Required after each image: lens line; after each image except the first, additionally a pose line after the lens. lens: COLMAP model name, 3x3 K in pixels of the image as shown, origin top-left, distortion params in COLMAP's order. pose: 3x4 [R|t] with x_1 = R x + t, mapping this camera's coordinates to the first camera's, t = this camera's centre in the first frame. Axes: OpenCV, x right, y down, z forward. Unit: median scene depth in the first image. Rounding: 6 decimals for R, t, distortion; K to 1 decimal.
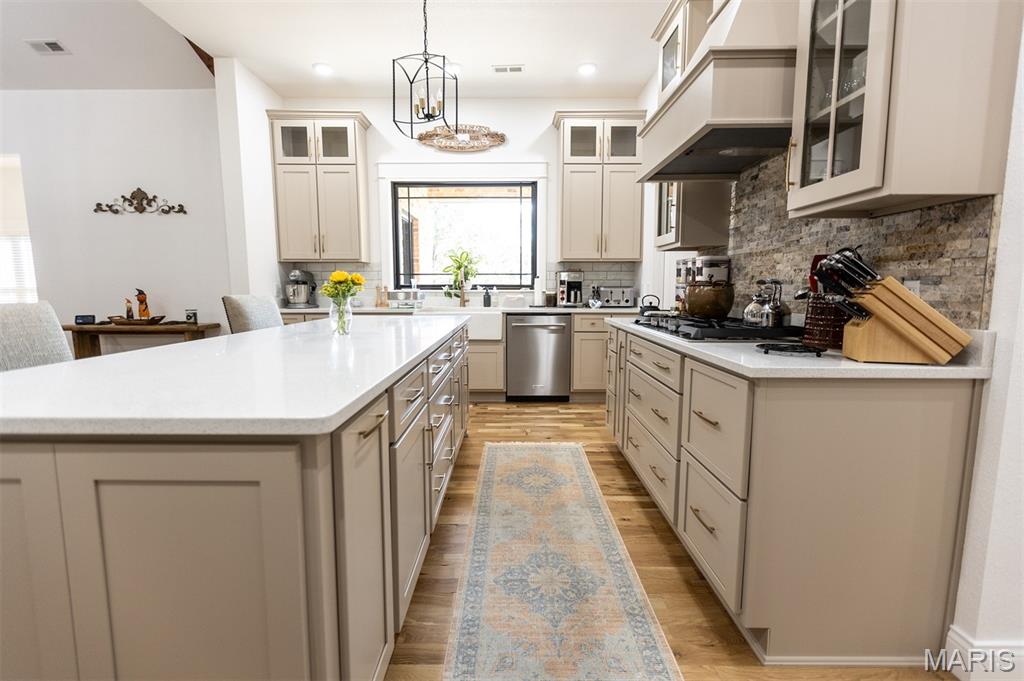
lens RADIAL K [[466.0, 0, 506.7], [0, 466.0, 336.2], [0, 0, 1]] dist [0.000581, 0.000238]
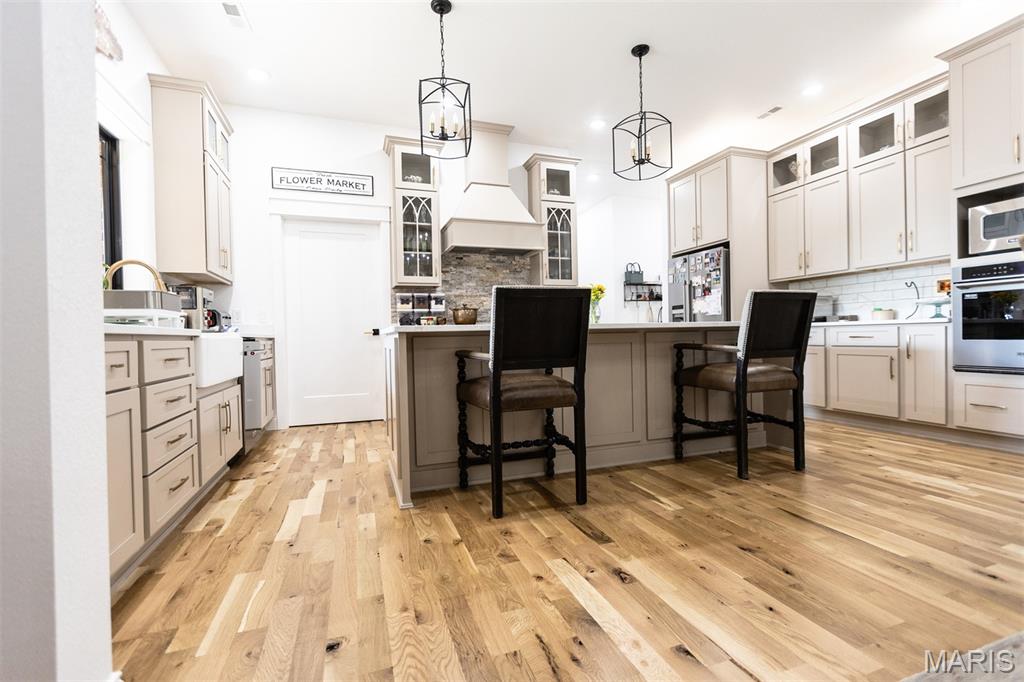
lens RADIAL K [[457.1, 0, 516.3], [0, 457.1, 336.9], [0, 0, 1]] dist [0.002068, 0.000672]
pose [[-0.337856, 0.003382, 0.941192, -0.742297], [0.120366, 0.991938, 0.039643, -0.026181], [-0.933470, 0.126681, -0.335539, 0.771646]]
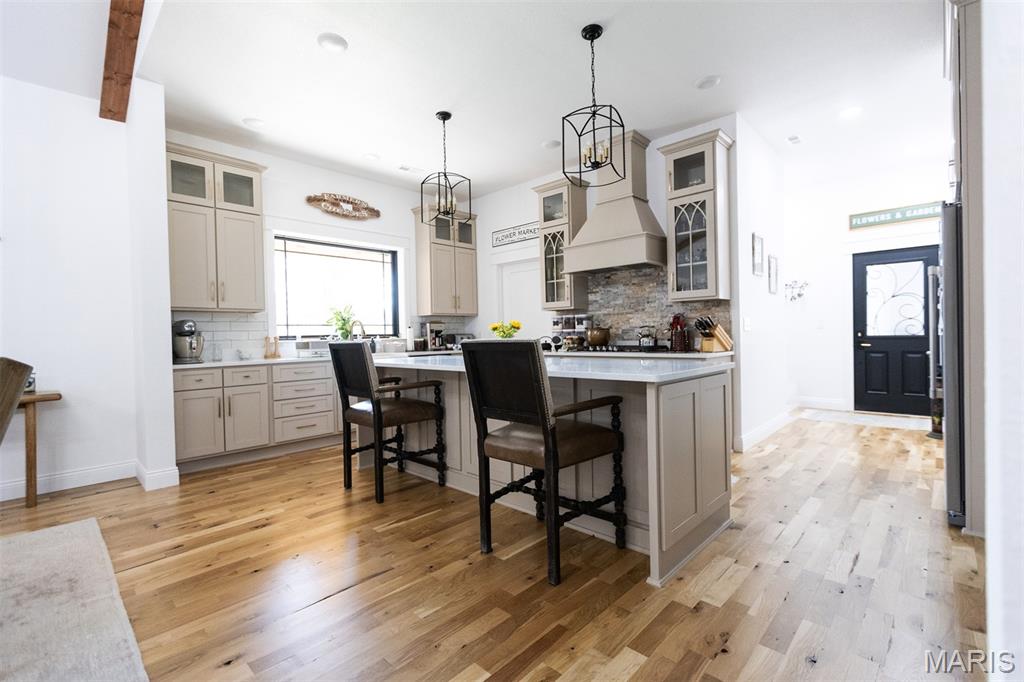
lens RADIAL K [[456.0, 0, 508.9], [0, 456.0, 335.8], [0, 0, 1]] dist [0.002237, -0.000262]
pose [[0.687773, -0.015723, 0.725755, -0.644123], [0.098359, 0.992564, -0.071708, 0.008725], [-0.719231, 0.120703, 0.684206, -0.018136]]
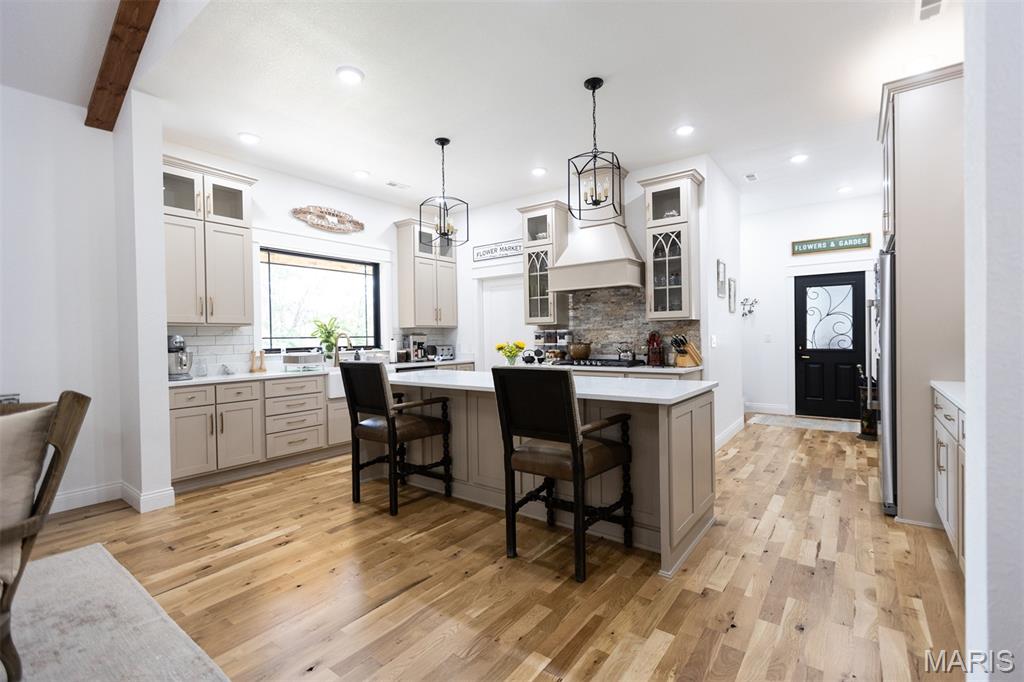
lens RADIAL K [[457.1, 0, 516.3], [0, 457.1, 336.9], [0, 0, 1]] dist [0.002068, 0.000672]
pose [[0.594774, -0.009155, 0.803841, -0.737826], [0.101371, 0.992807, -0.063698, -0.021458], [-0.797476, 0.119372, 0.591424, 0.005144]]
